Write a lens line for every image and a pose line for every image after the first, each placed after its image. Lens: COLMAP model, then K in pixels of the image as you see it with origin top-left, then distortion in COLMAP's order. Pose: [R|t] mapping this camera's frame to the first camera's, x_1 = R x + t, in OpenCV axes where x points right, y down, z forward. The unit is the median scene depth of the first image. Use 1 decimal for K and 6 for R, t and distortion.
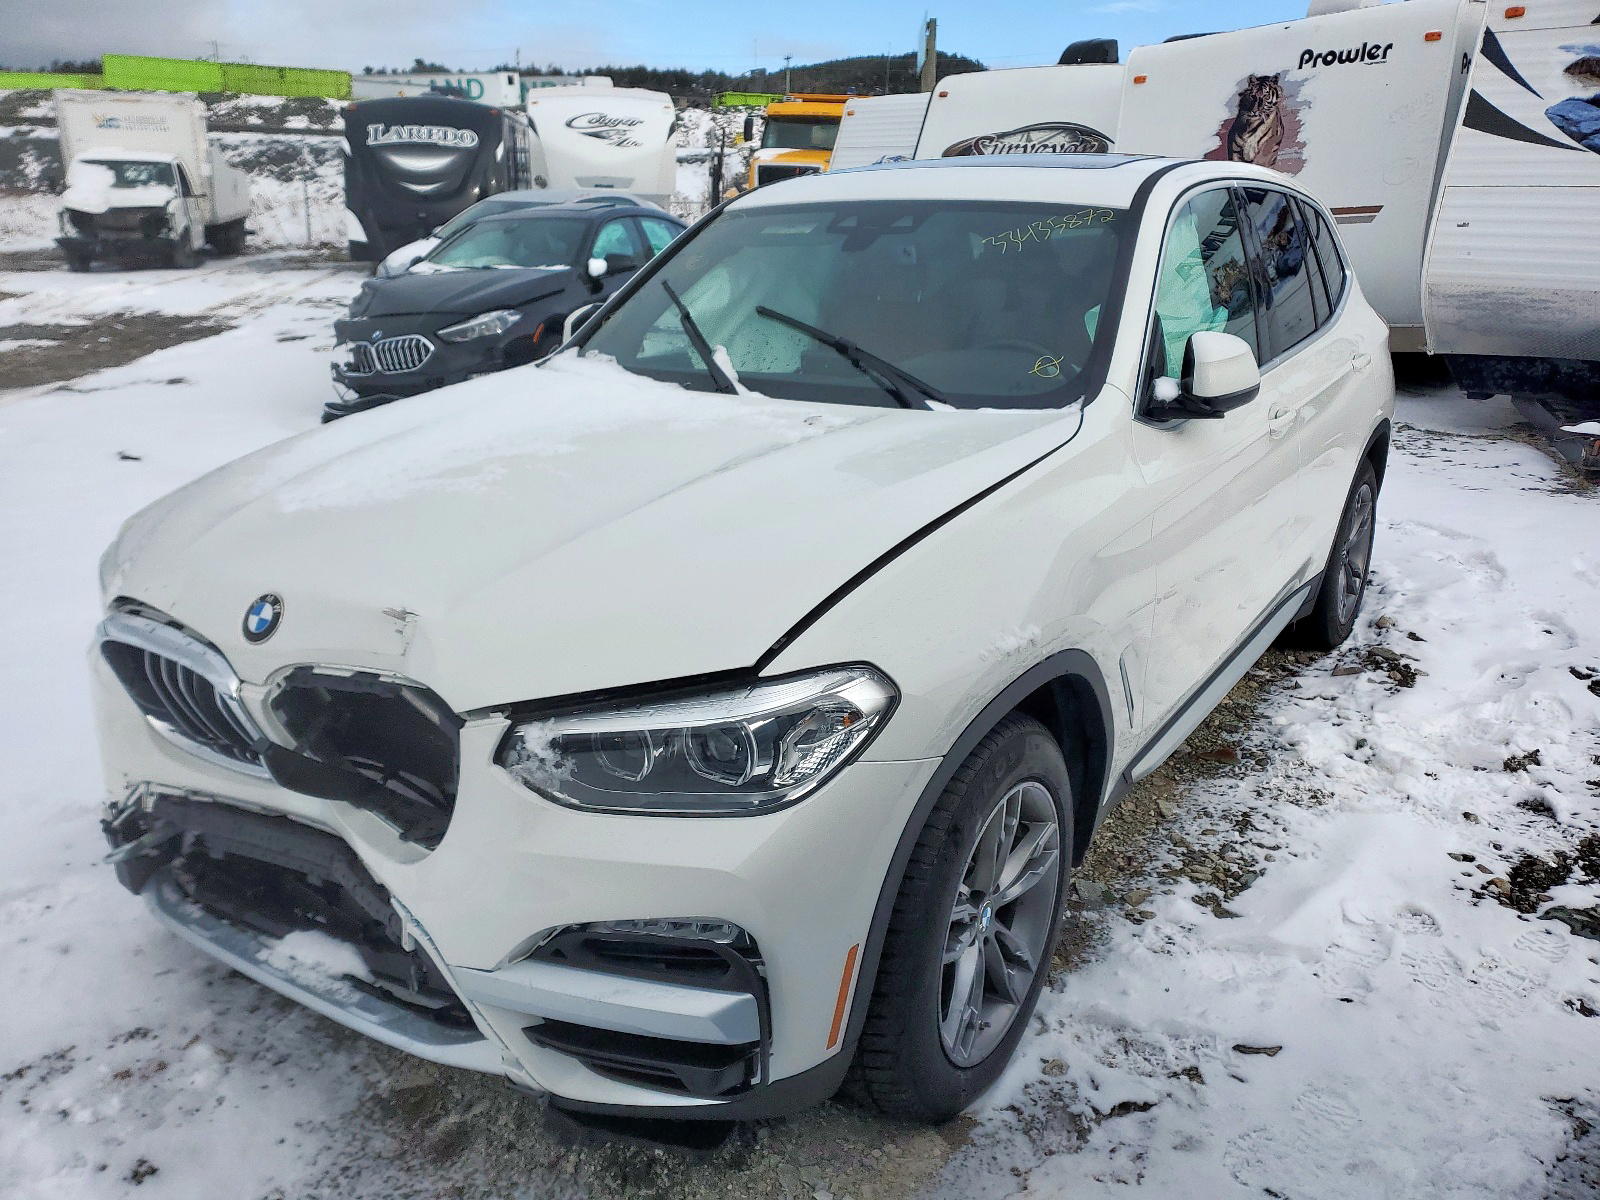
lens RADIAL K [[1215.8, 0, 800.8], [0, 1215.8, 621.7], [0, 0, 1]] dist [0.066312, -0.066388]
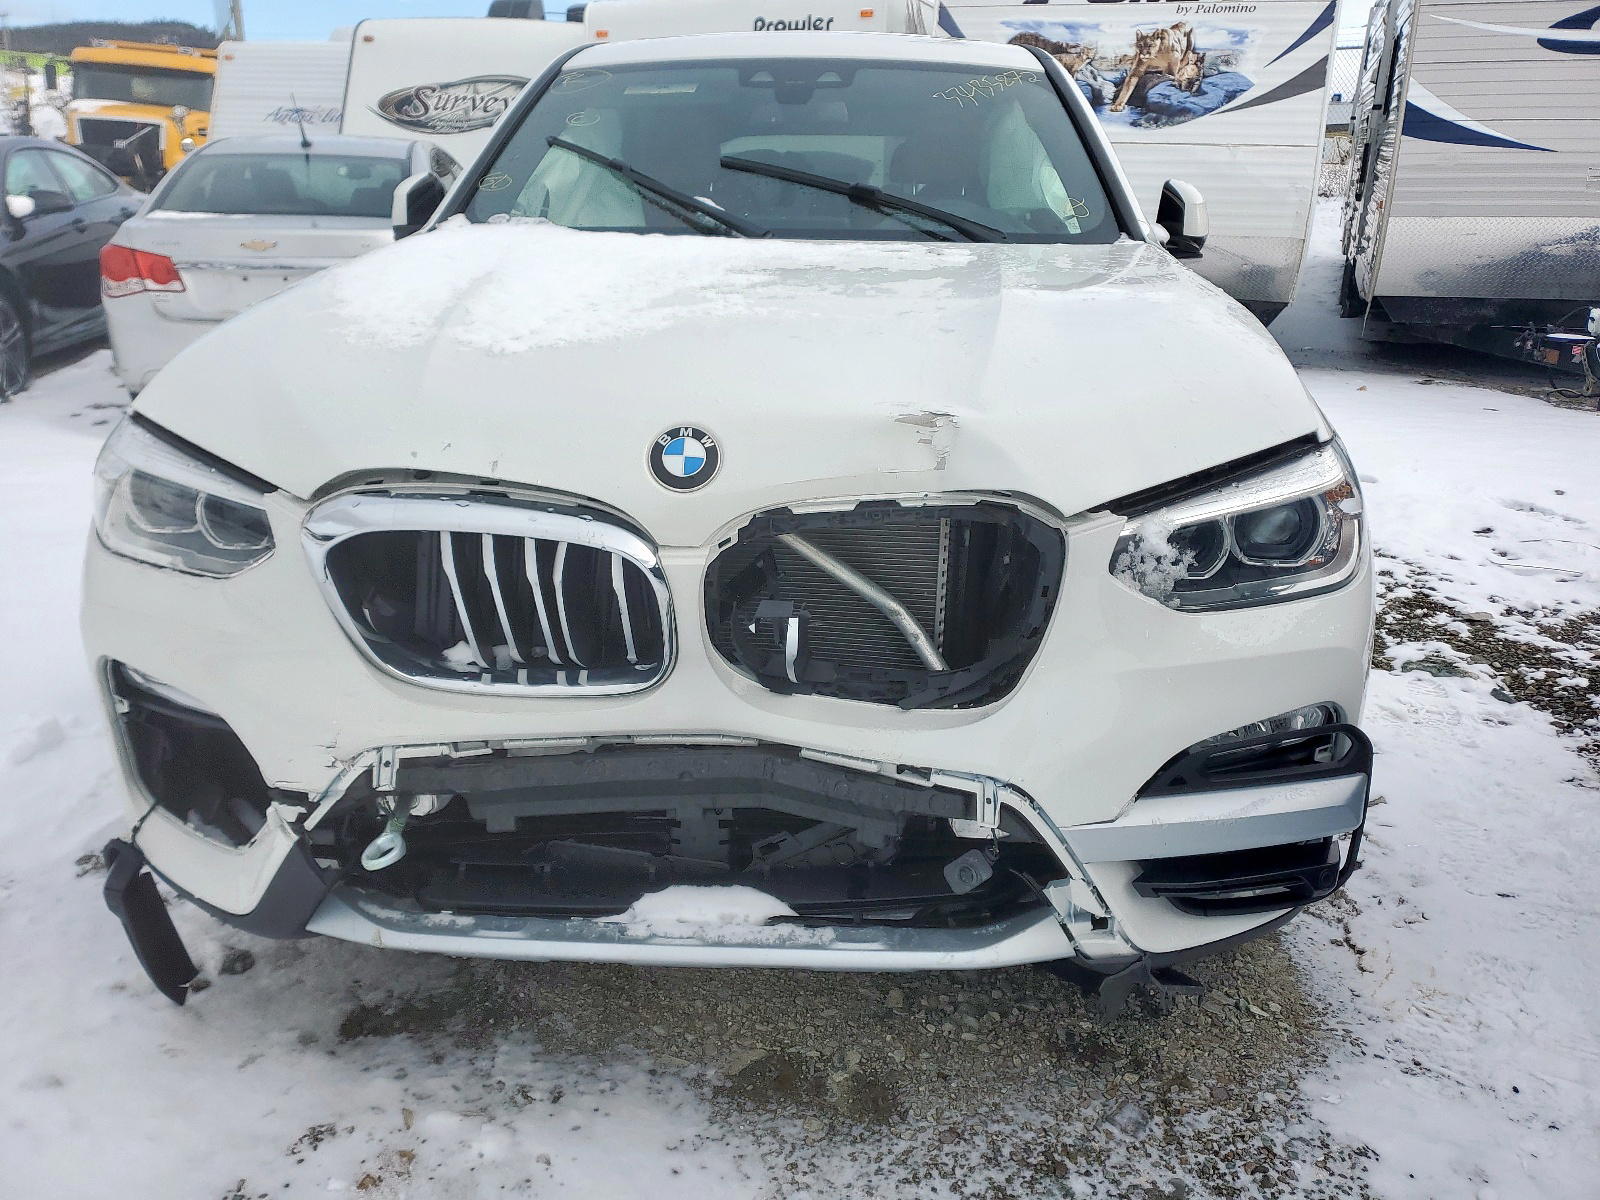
lens RADIAL K [[1214.9, 0, 800.0], [0, 1214.9, 600.0], [0, 0, 1]] dist [0.049158, -0.046047]
pose [[0.868244, -0.140733, 0.475759, -0.639778], [0.143445, 0.989178, 0.030823, 0.060183], [-0.474948, 0.041484, 0.879035, 0.277129]]
